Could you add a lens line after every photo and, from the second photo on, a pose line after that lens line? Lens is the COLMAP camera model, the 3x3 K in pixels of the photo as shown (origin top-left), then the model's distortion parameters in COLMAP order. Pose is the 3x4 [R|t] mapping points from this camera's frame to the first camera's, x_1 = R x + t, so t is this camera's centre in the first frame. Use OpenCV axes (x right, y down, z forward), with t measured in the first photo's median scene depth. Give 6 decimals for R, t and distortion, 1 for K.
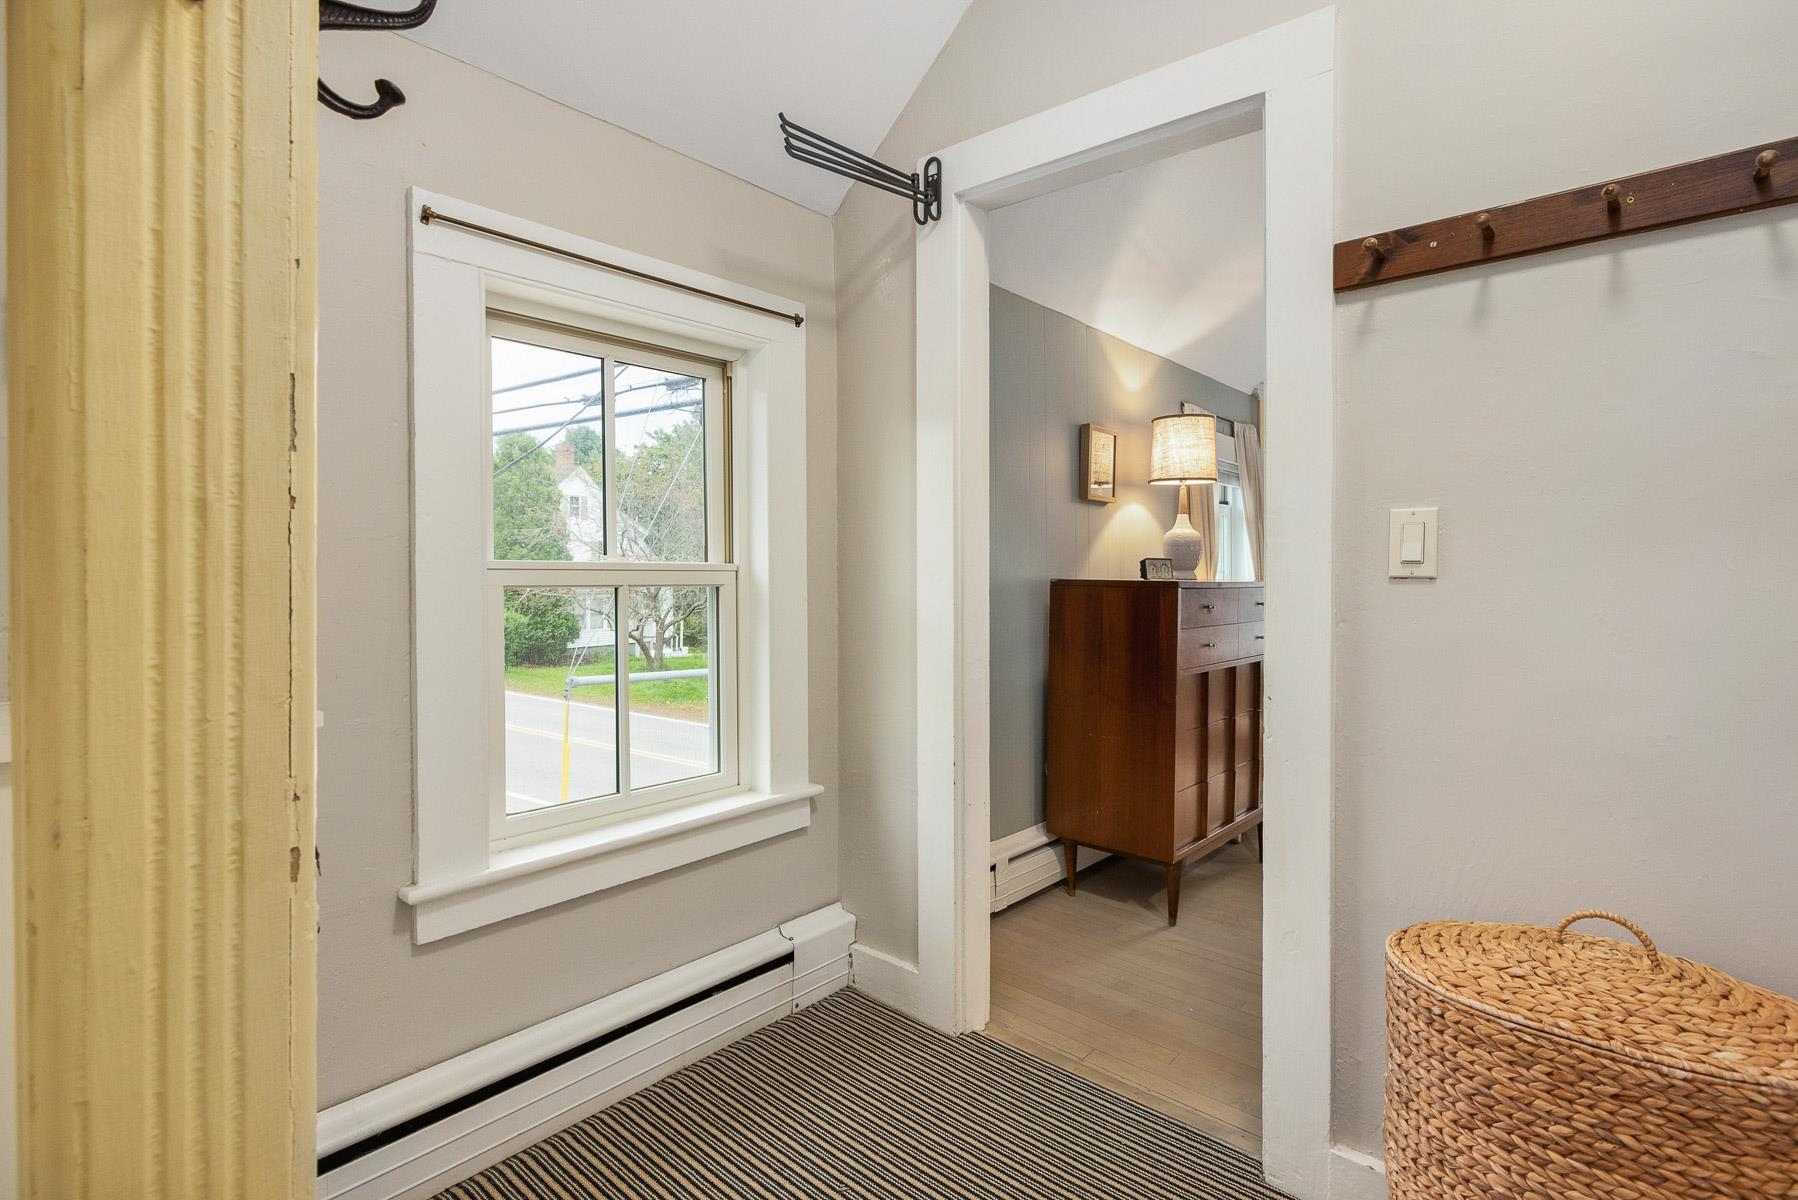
lens RADIAL K [[886.9, 0, 898.4], [0, 886.9, 594.7], [0, 0, 1]] dist [-0.011144, 0.002654]
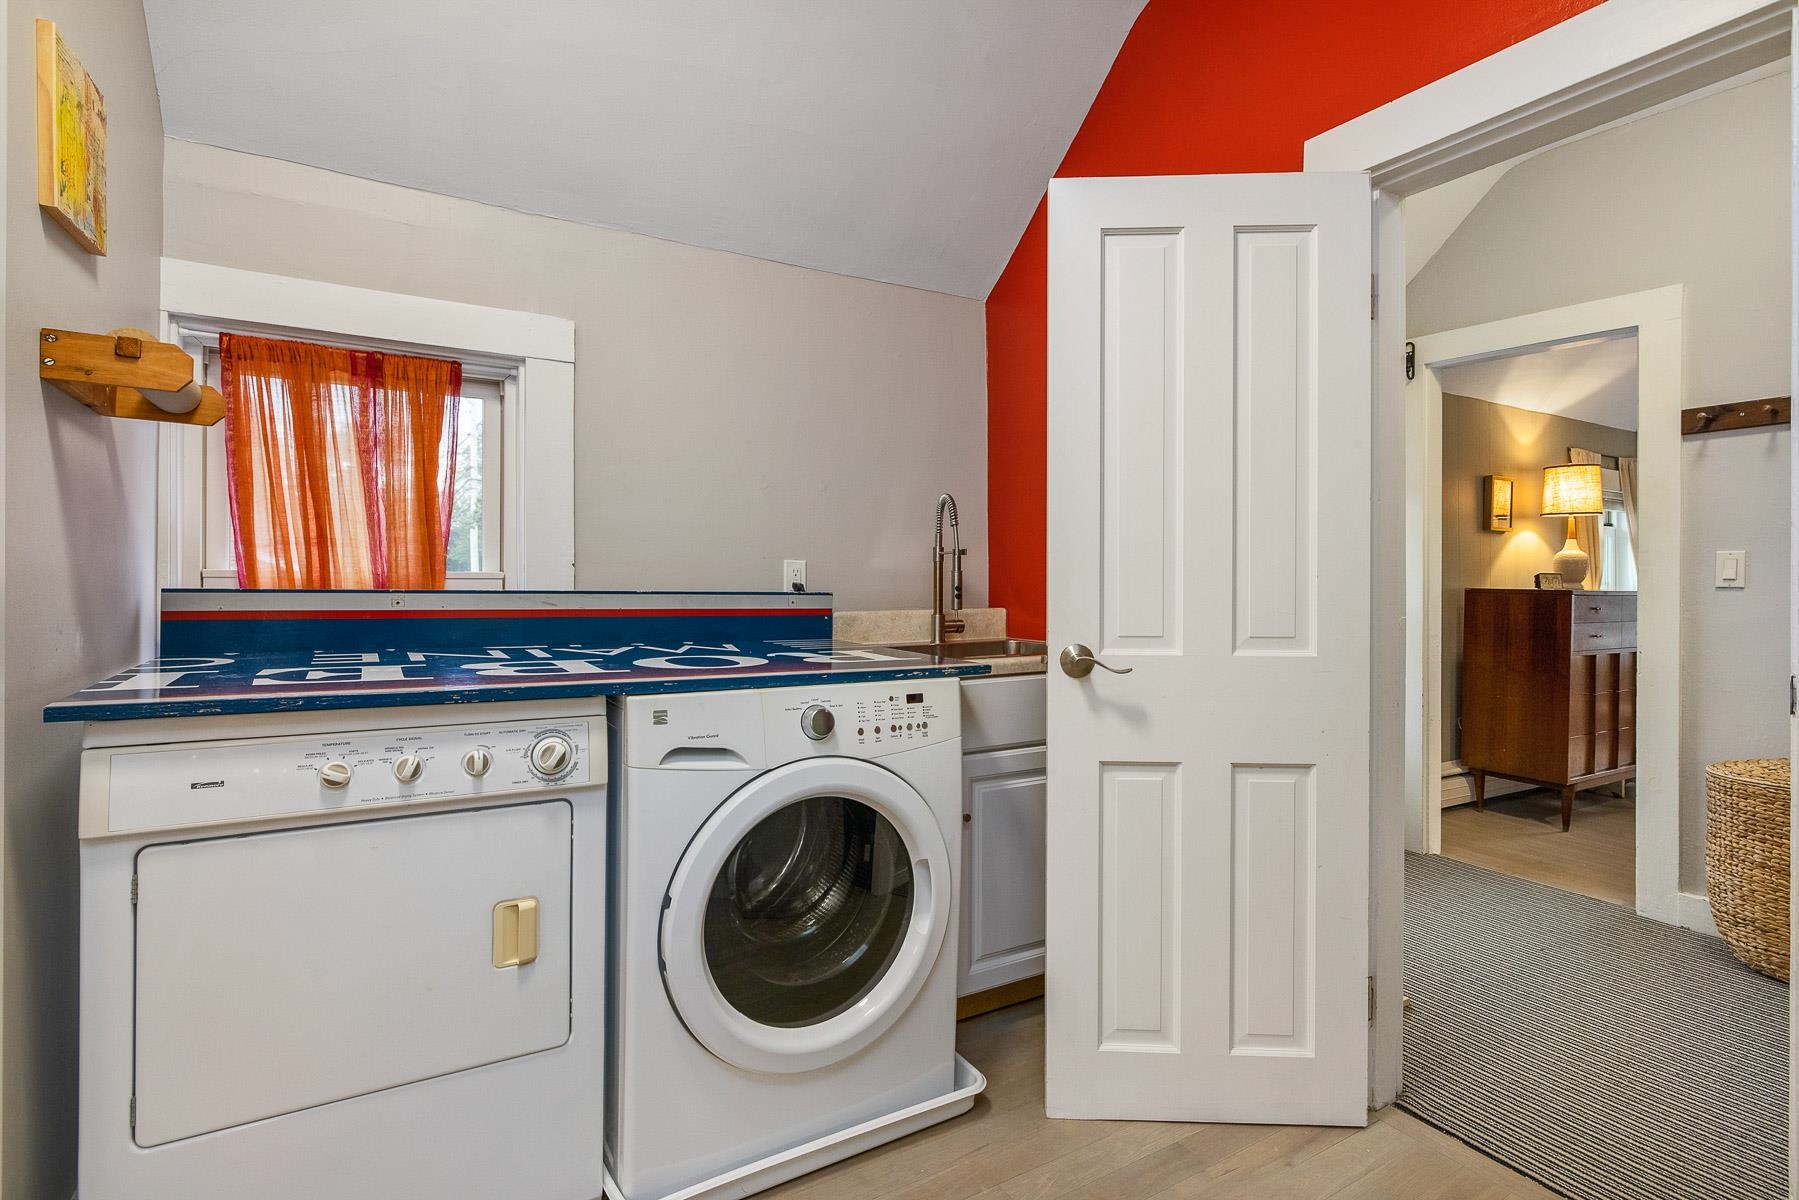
lens RADIAL K [[887.4, 0, 899.2], [0, 887.4, 593.2], [0, 0, 1]] dist [-0.011144, 0.002654]
pose [[0.948460, 0.006415, -0.316833, -0.232194], [-0.010167, 0.999896, -0.010191, 0.013707], [0.316735, 0.012887, 0.948427, -0.616152]]
